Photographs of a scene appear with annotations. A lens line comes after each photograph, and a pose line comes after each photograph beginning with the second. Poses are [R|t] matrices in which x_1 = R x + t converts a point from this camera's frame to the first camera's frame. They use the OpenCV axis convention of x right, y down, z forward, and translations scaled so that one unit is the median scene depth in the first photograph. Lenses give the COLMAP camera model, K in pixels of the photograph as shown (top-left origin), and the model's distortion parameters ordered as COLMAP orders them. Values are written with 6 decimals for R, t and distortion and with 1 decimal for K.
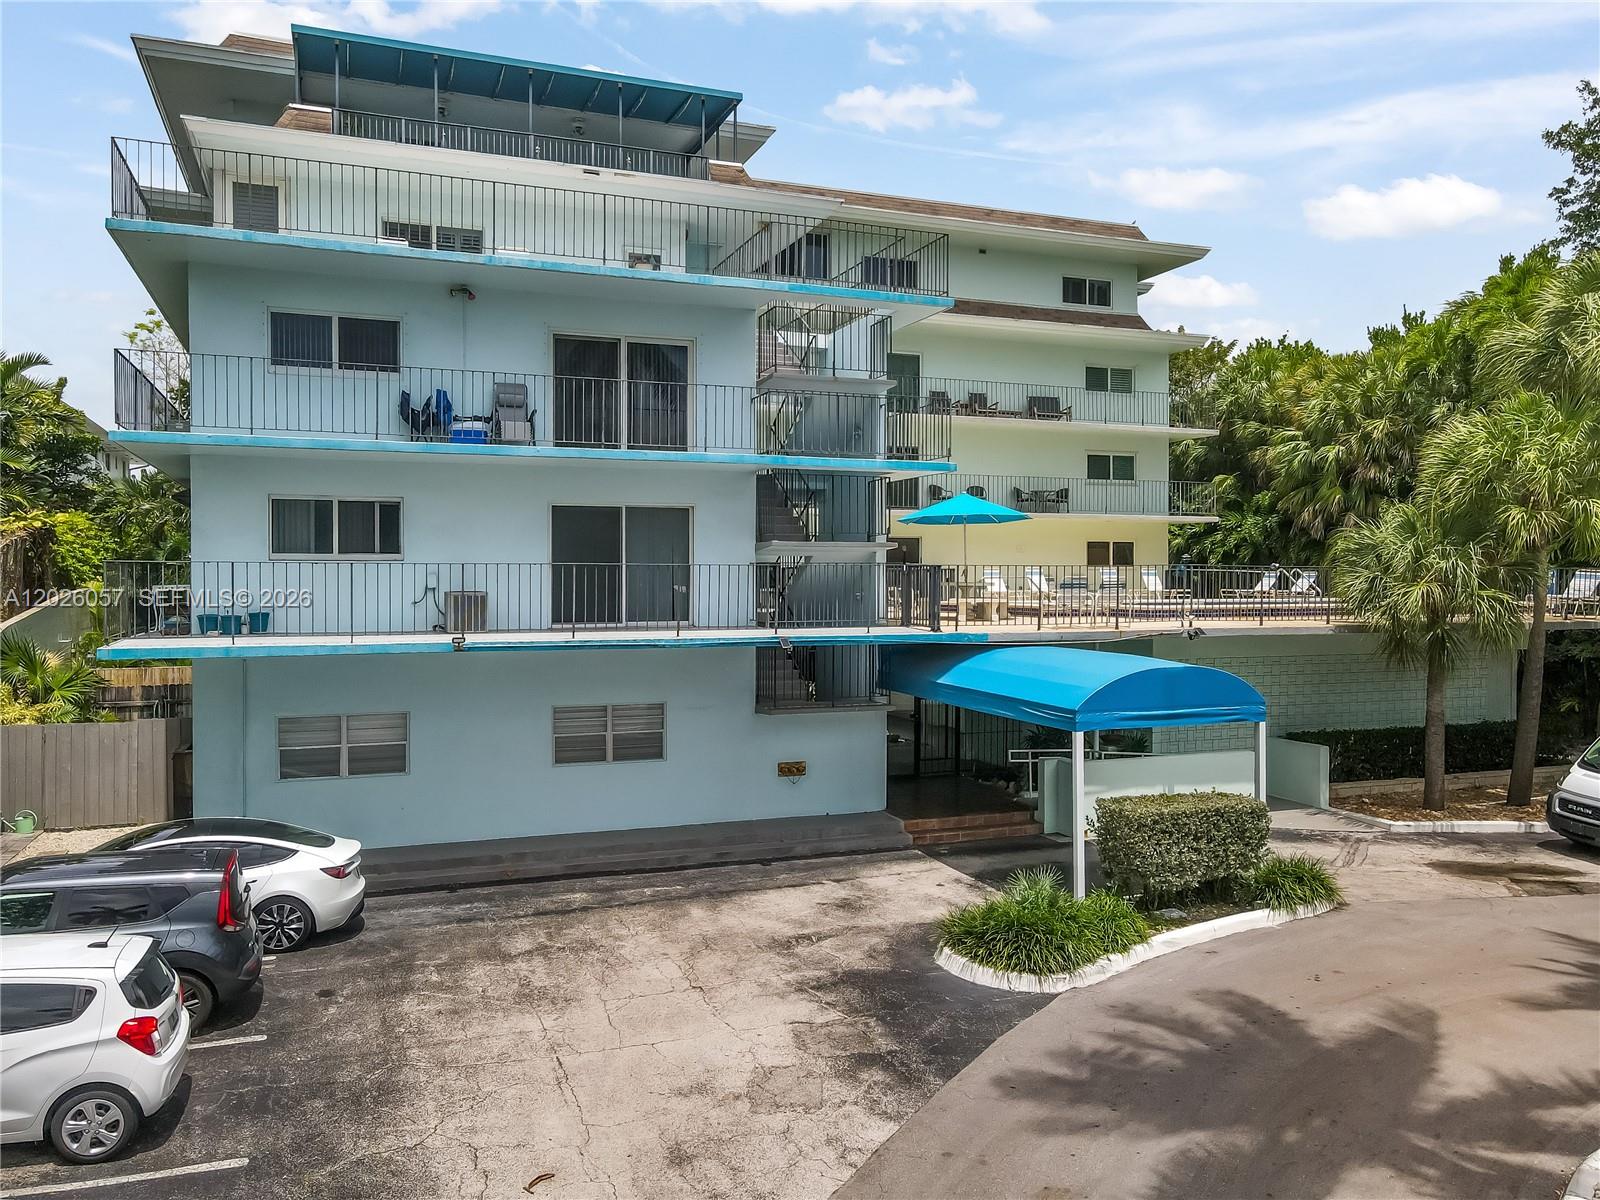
lens RADIAL K [[1195.2, 0, 800.0], [0, 1195.2, 600.0], [0, 0, 1]] dist [0.003655, 0.007438]
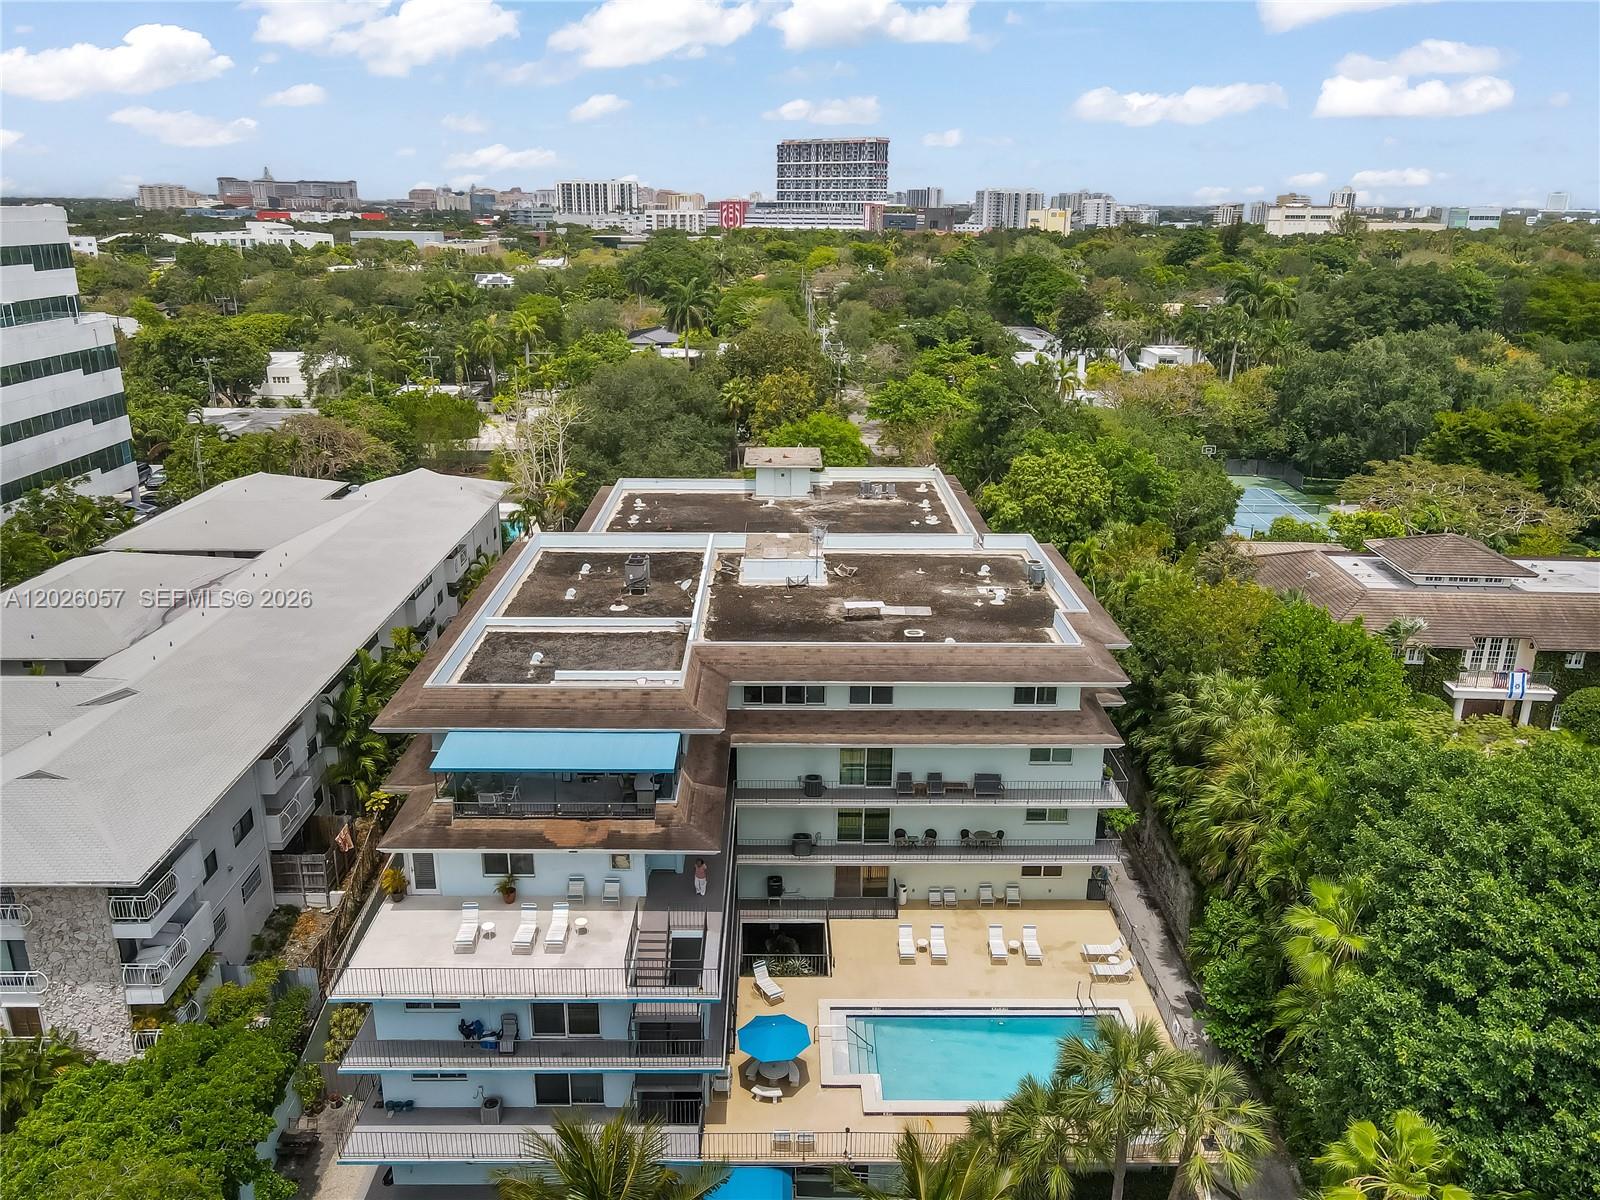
lens RADIAL K [[1195.2, 0, 800.0], [0, 1195.2, 600.0], [0, 0, 1]] dist [0.003655, 0.007438]
pose [[0.931462, 0.111372, -0.346374, 0.470246], [-0.004658, 0.955571, 0.294725, -0.793676], [0.363809, -0.272912, 0.890596, -0.275045]]
